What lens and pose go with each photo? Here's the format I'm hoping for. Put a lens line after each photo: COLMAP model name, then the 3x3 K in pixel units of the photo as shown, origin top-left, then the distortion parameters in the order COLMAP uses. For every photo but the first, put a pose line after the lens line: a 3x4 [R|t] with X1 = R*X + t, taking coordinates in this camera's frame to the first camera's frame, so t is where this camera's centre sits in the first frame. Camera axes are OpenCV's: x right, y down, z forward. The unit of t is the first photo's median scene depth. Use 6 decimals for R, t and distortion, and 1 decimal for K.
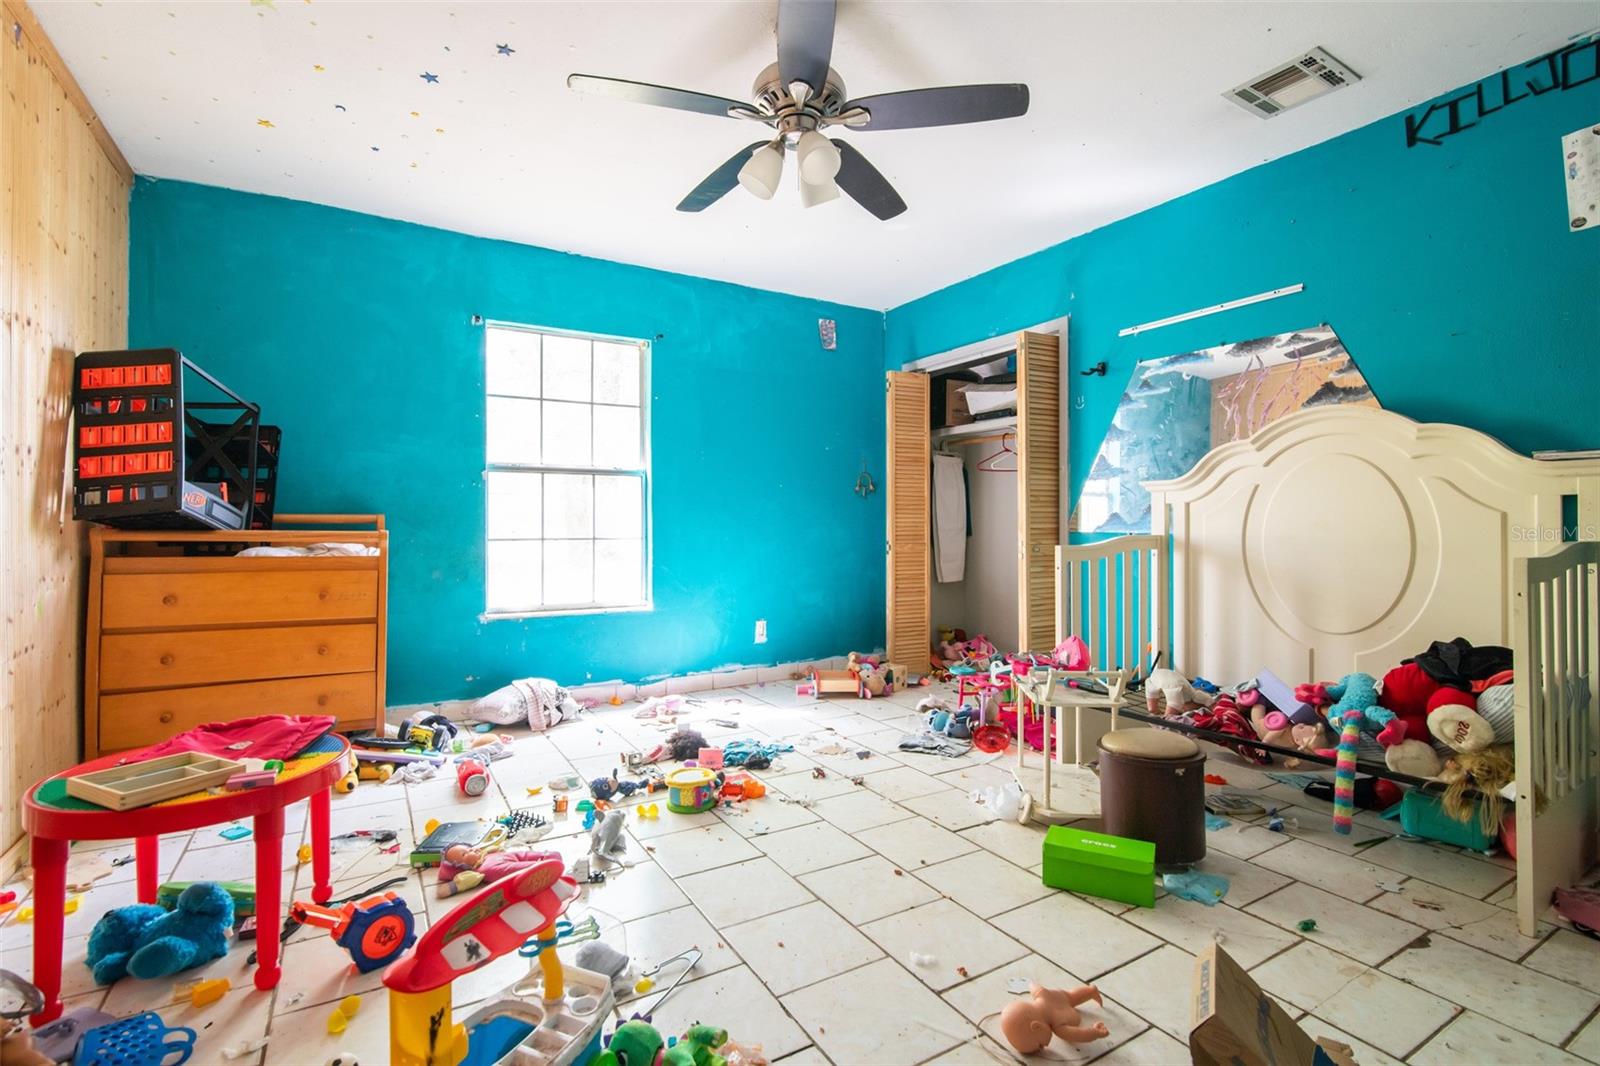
lens RADIAL K [[734.4, 0, 806.1], [0, 734.4, 518.4], [0, 0, 1]] dist [-0.002063, -0.000409]
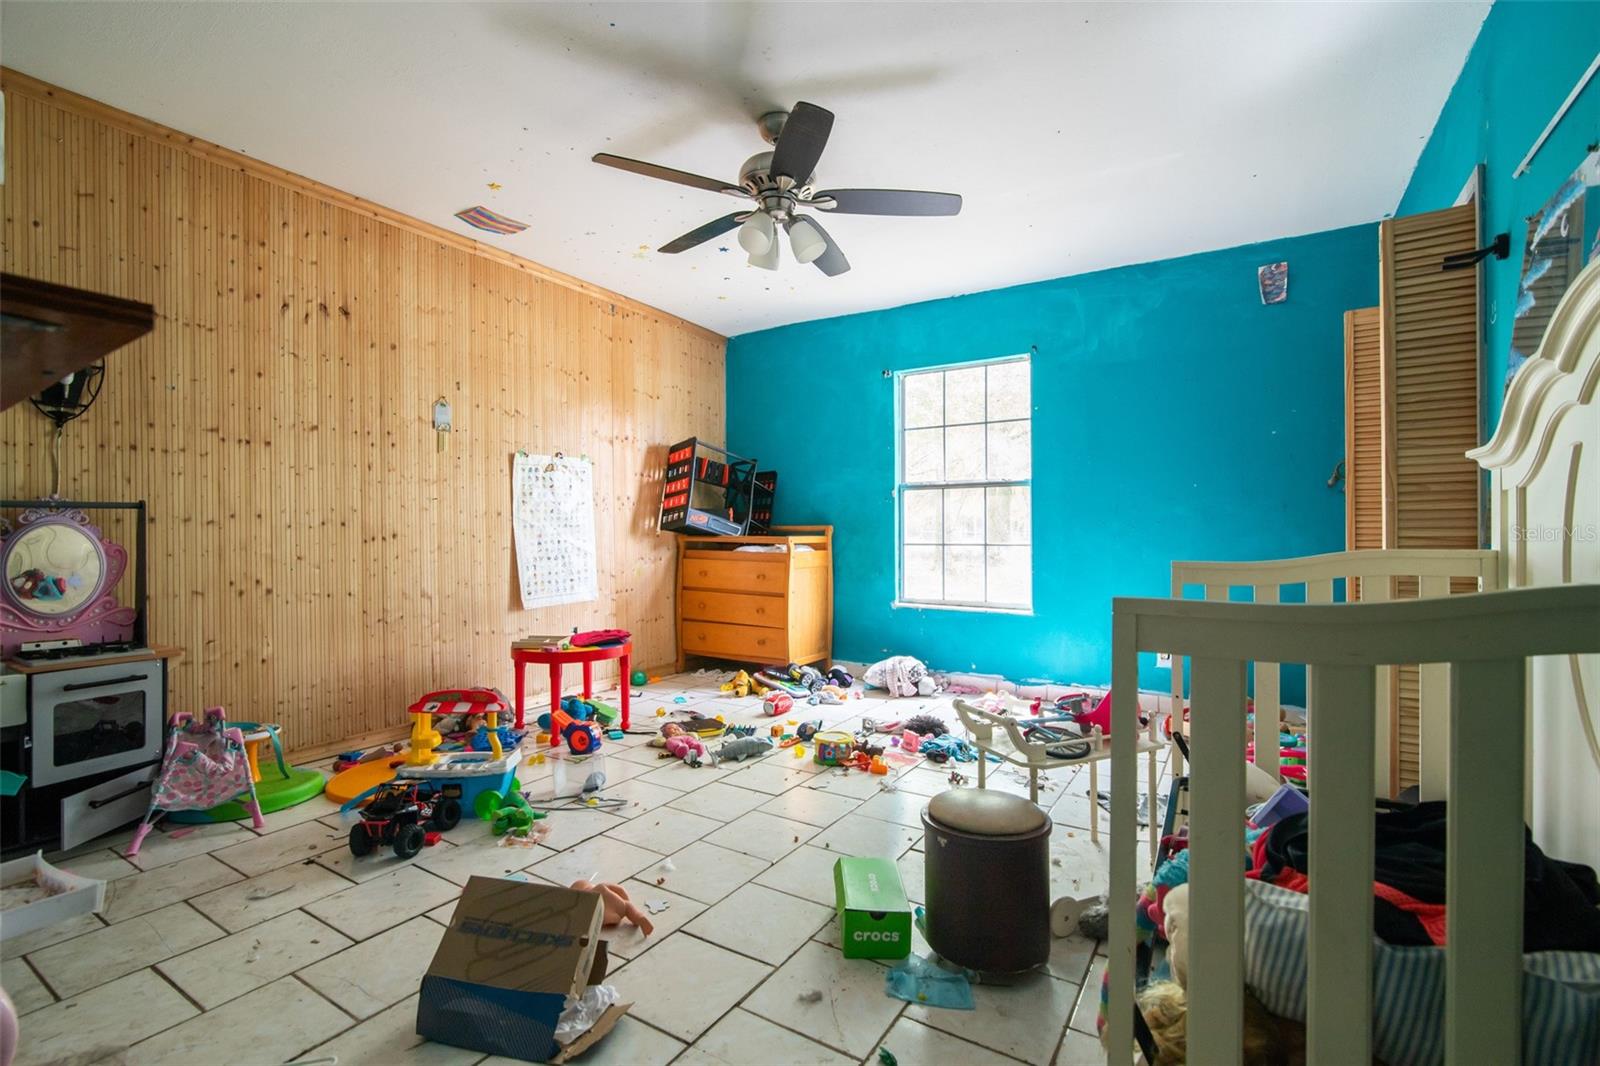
lens RADIAL K [[734.4, 0, 808.9], [0, 734.4, 537.7], [0, 0, 1]] dist [-0.002063, -0.000409]
pose [[0.459550, 0.005478, -0.888135, 0.642549], [0.008562, 0.999907, 0.010598, 0.002980], [0.888111, -0.012474, 0.459461, 0.283372]]
